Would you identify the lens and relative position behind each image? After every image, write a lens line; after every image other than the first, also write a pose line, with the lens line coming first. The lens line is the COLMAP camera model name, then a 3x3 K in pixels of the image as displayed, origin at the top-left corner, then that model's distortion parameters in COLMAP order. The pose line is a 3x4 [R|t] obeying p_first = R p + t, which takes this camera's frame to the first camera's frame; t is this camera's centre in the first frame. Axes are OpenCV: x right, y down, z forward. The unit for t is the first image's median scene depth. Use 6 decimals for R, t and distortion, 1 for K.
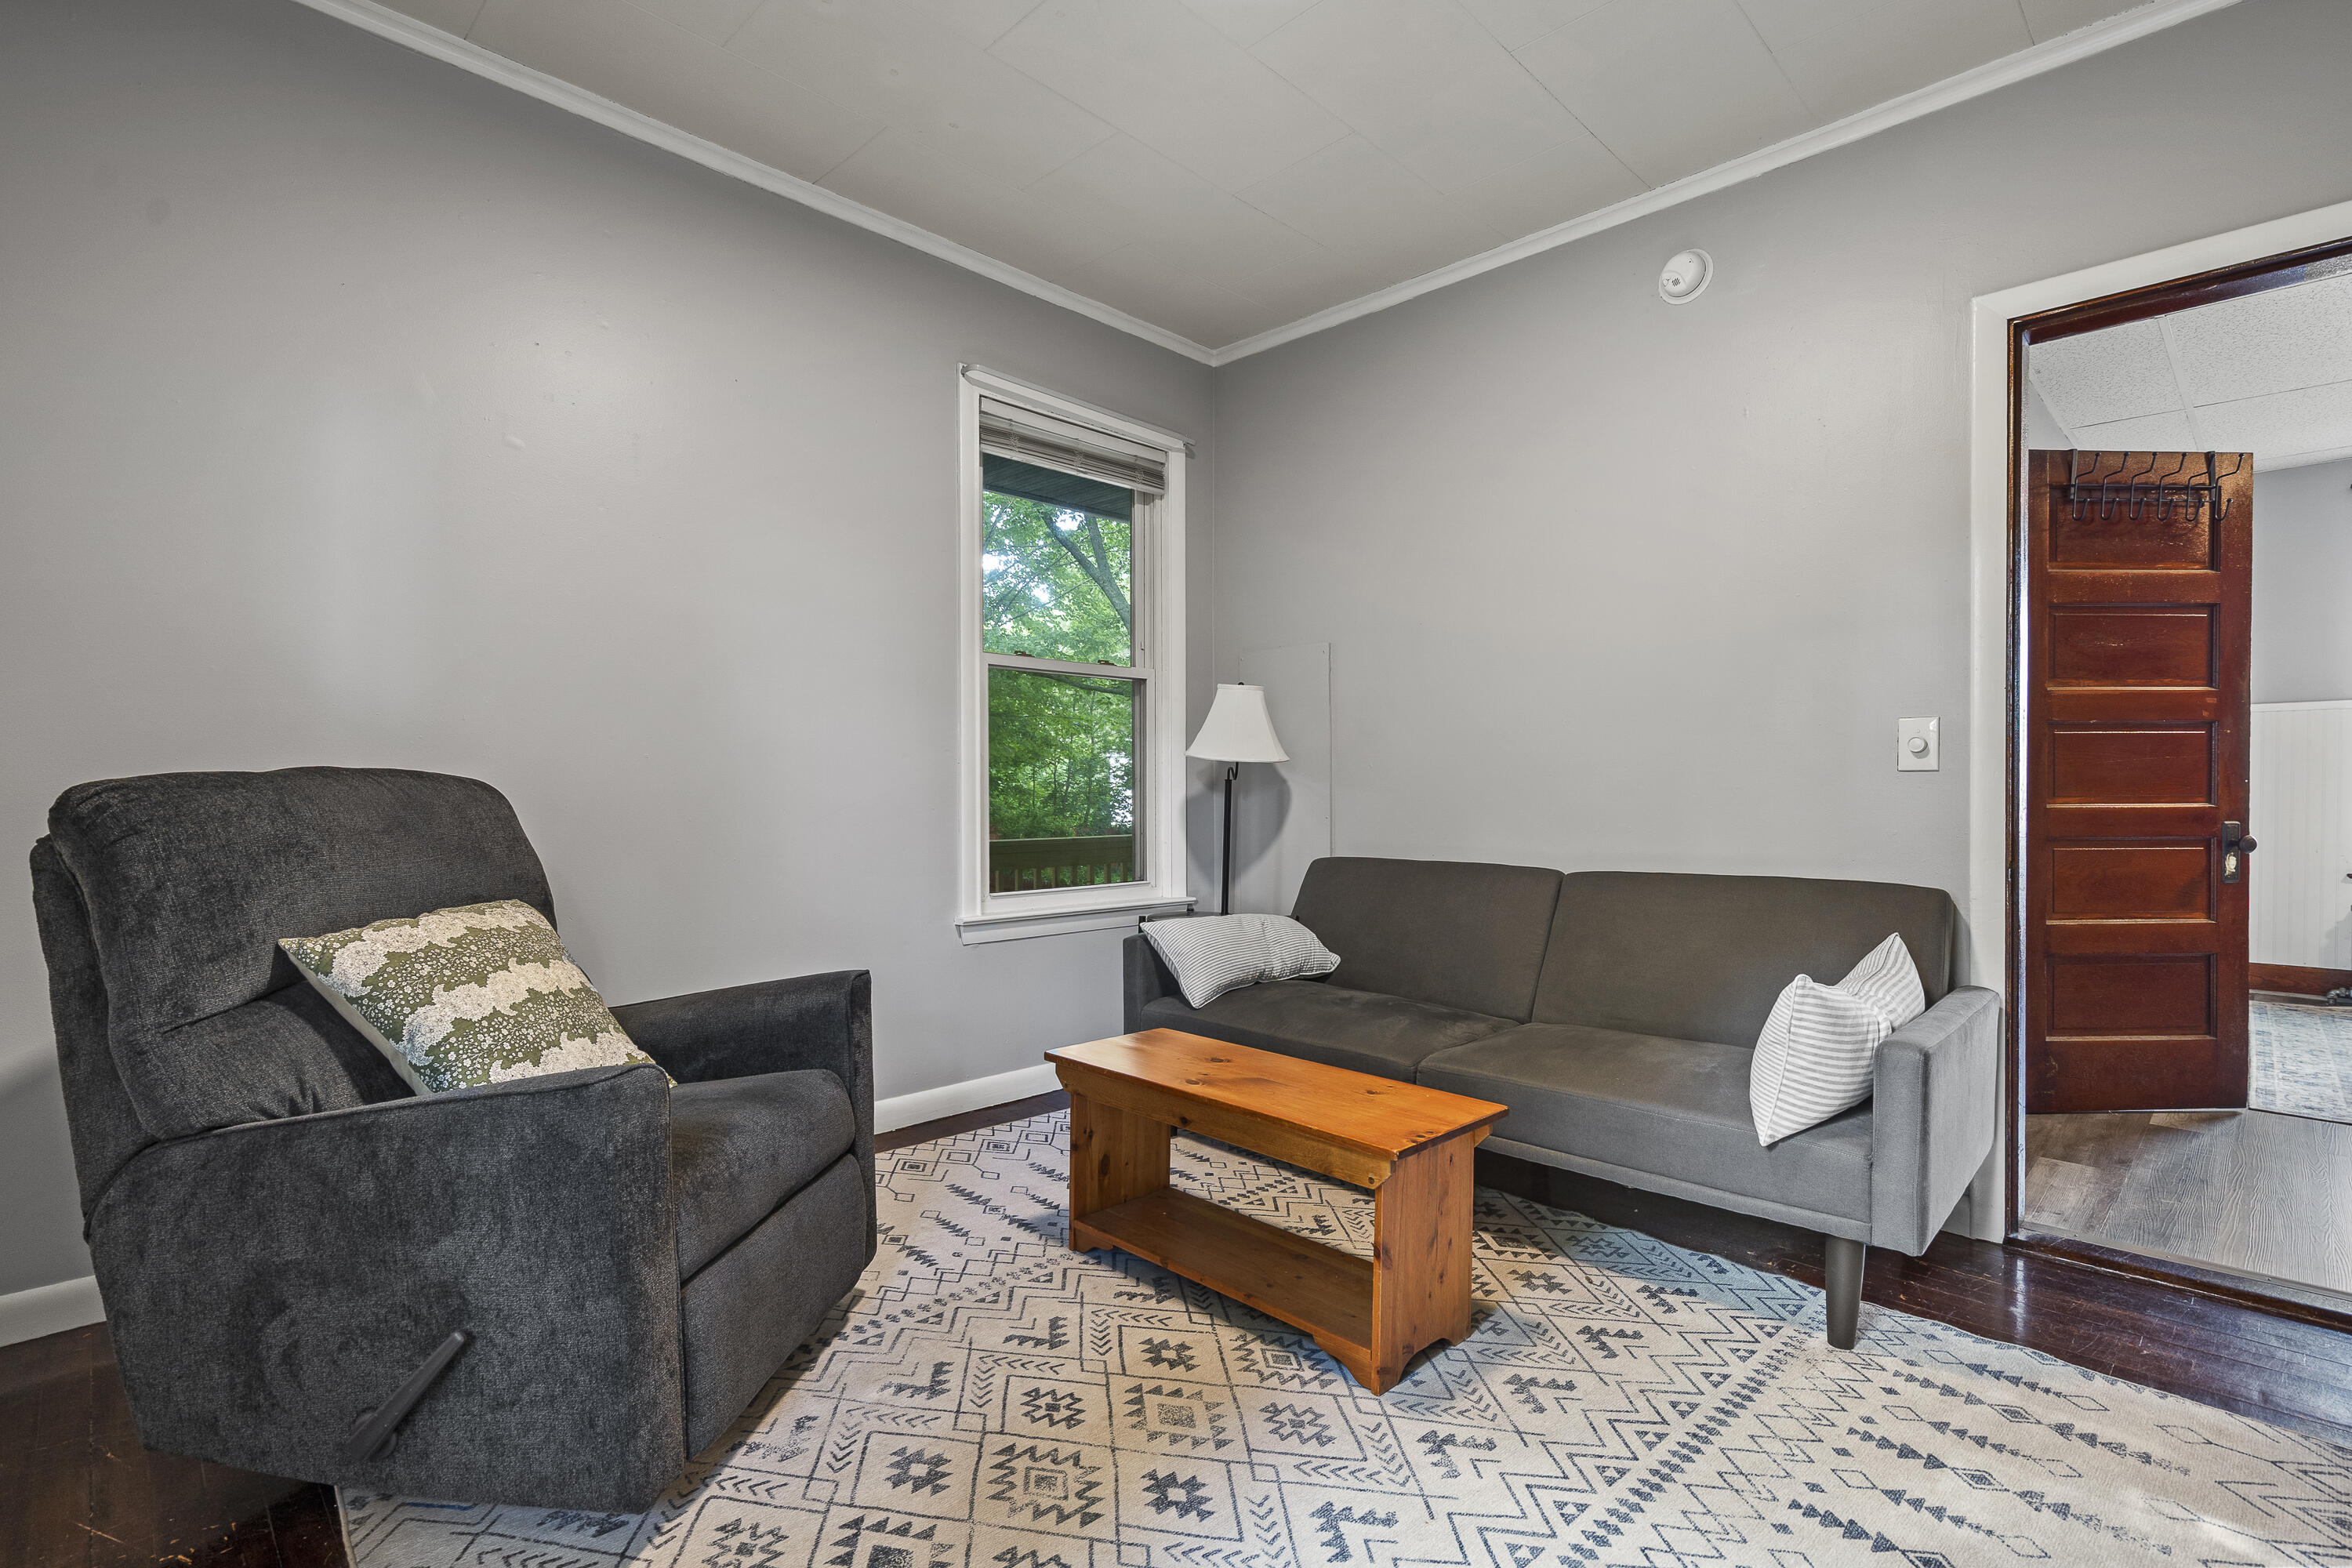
lens RADIAL K [[1099.0, 0, 1170.6], [0, 1099.0, 791.5], [0, 0, 1]] dist [0.000381, 0.000049]
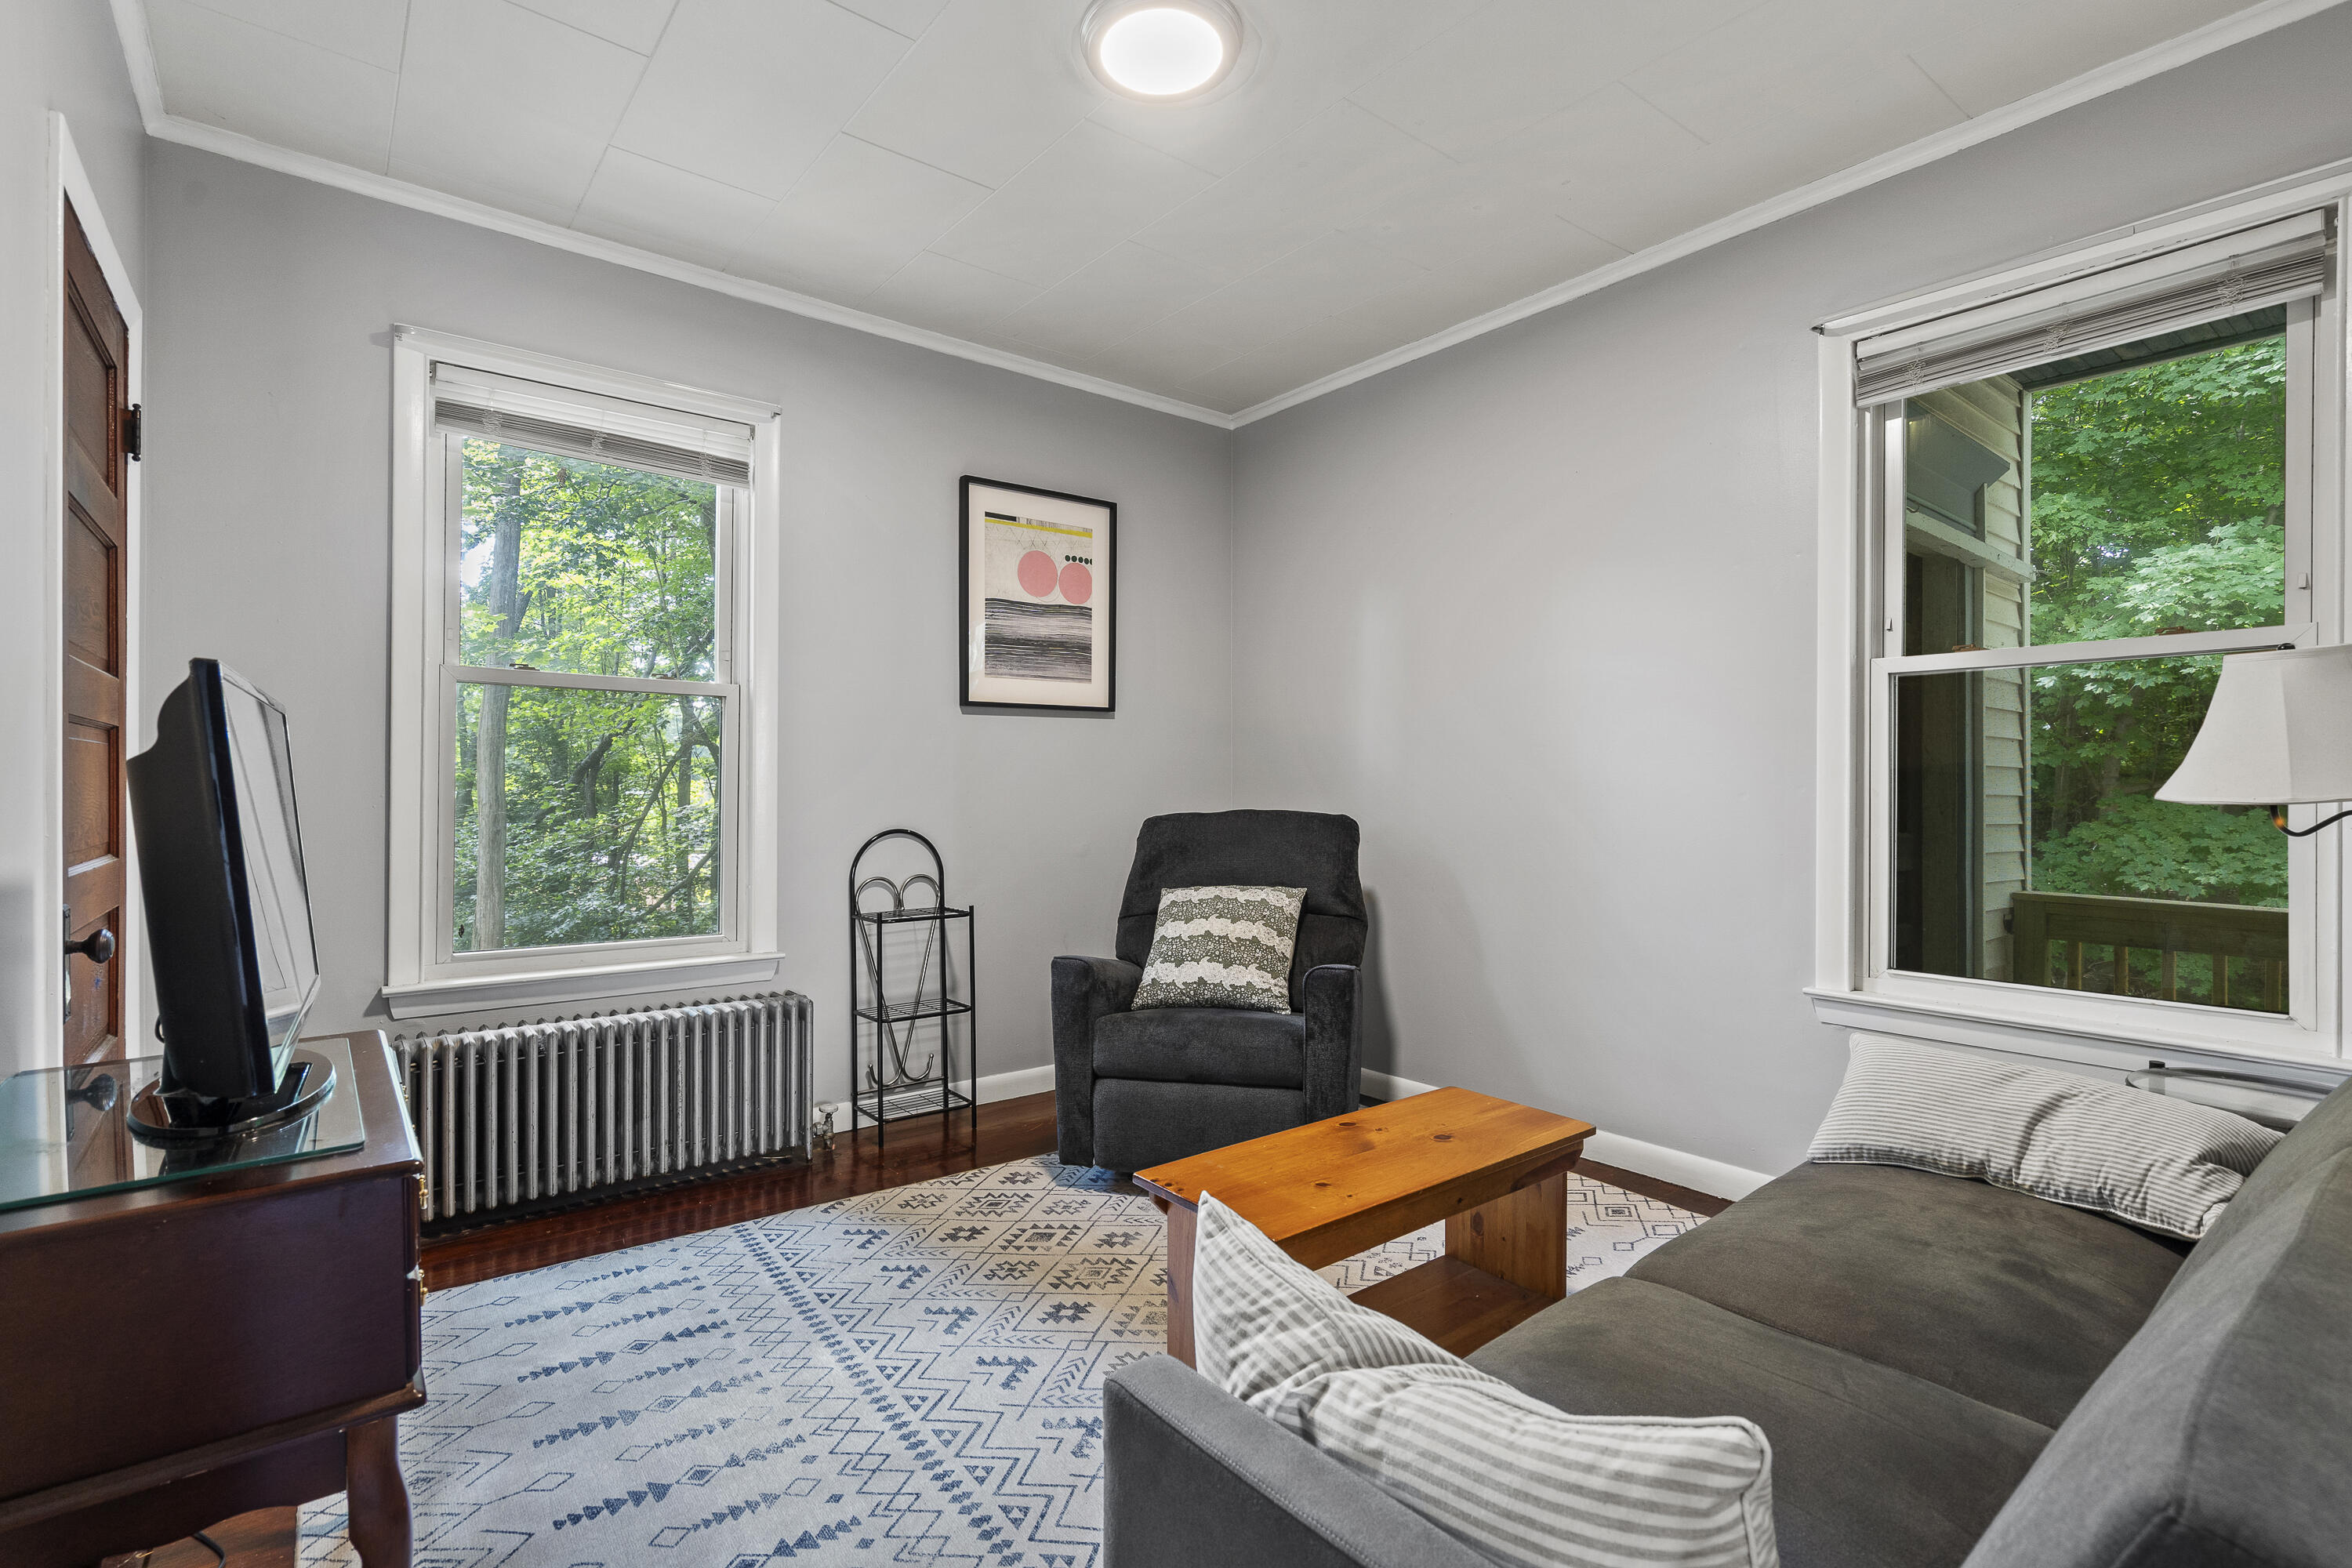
lens RADIAL K [[1099.0, 0, 1170.6], [0, 1099.0, 791.5], [0, 0, 1]] dist [0.000381, 0.000049]
pose [[-0.110942, 0.000392, -0.993827, 1.328689], [-0.006876, 0.999976, 0.001162, -0.062342], [0.993803, 0.006963, -0.110937, 1.175468]]
